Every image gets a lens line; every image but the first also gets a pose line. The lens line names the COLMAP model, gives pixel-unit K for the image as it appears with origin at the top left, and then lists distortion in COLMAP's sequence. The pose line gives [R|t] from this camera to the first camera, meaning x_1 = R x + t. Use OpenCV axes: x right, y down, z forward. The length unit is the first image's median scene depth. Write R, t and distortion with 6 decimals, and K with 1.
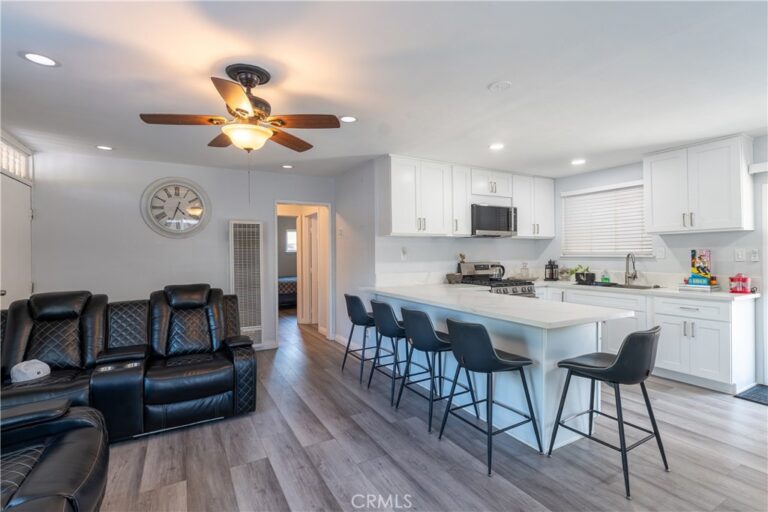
lens RADIAL K [[363.0, 0, 382.9], [0, 363.0, 252.7], [0, 0, 1]] dist [0.000704, 0.000138]
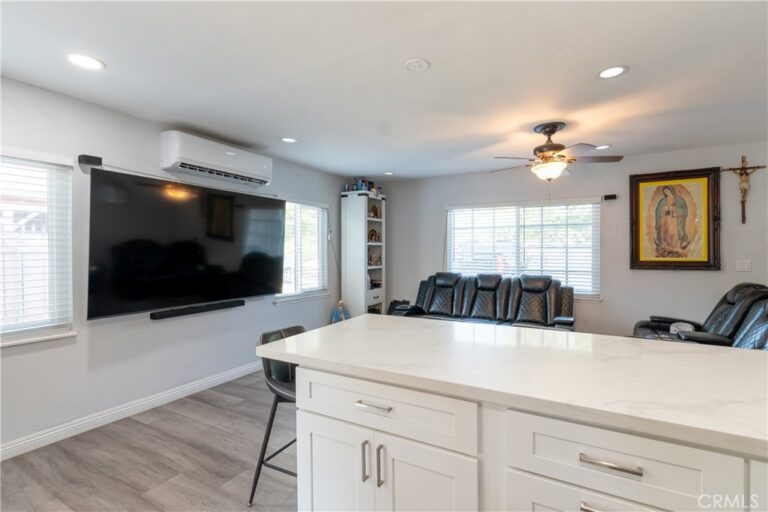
lens RADIAL K [[363.0, 0, 382.9], [0, 363.0, 252.7], [0, 0, 1]] dist [0.000704, 0.000138]
pose [[-0.859497, 0.011561, -0.511010, 0.471832], [0.009852, 0.999933, 0.006052, -0.003375], [0.511046, 0.000167, -0.859554, 0.949975]]
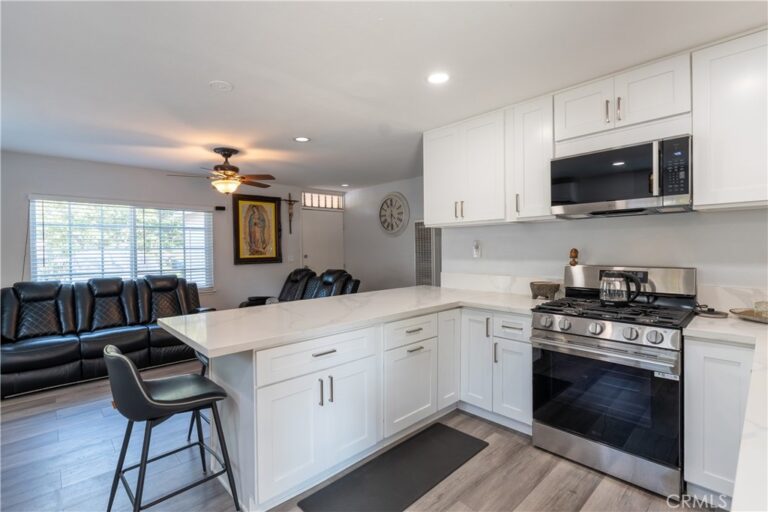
lens RADIAL K [[363.0, 0, 382.9], [0, 363.0, 252.7], [0, 0, 1]] dist [0.000704, 0.000138]
pose [[0.238376, 0.015235, -0.971054, 0.777700], [0.014333, 0.999713, 0.019203, -0.006495], [0.971067, -0.018496, 0.238089, 0.654913]]
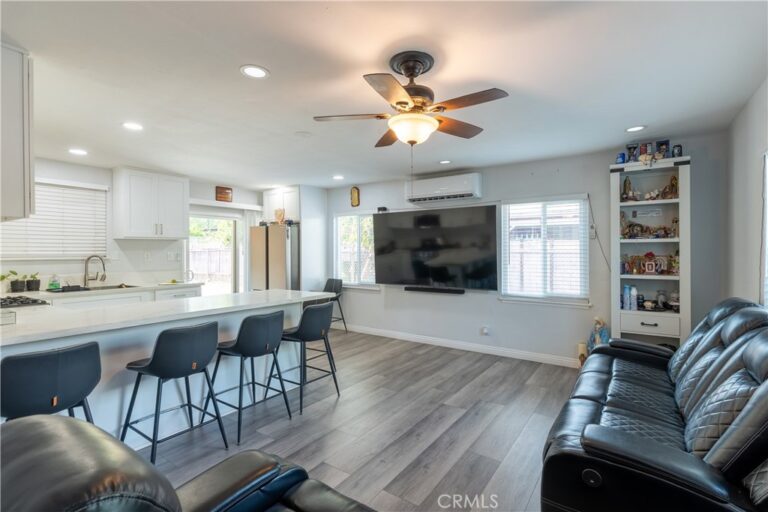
lens RADIAL K [[363.0, 0, 382.9], [0, 363.0, 252.7], [0, 0, 1]] dist [0.000704, 0.000138]
pose [[-0.434043, 0.005225, 0.900877, -0.588399], [0.003398, 0.999986, -0.004163, 0.001342], [-0.900886, 0.001255, -0.434055, 0.735158]]
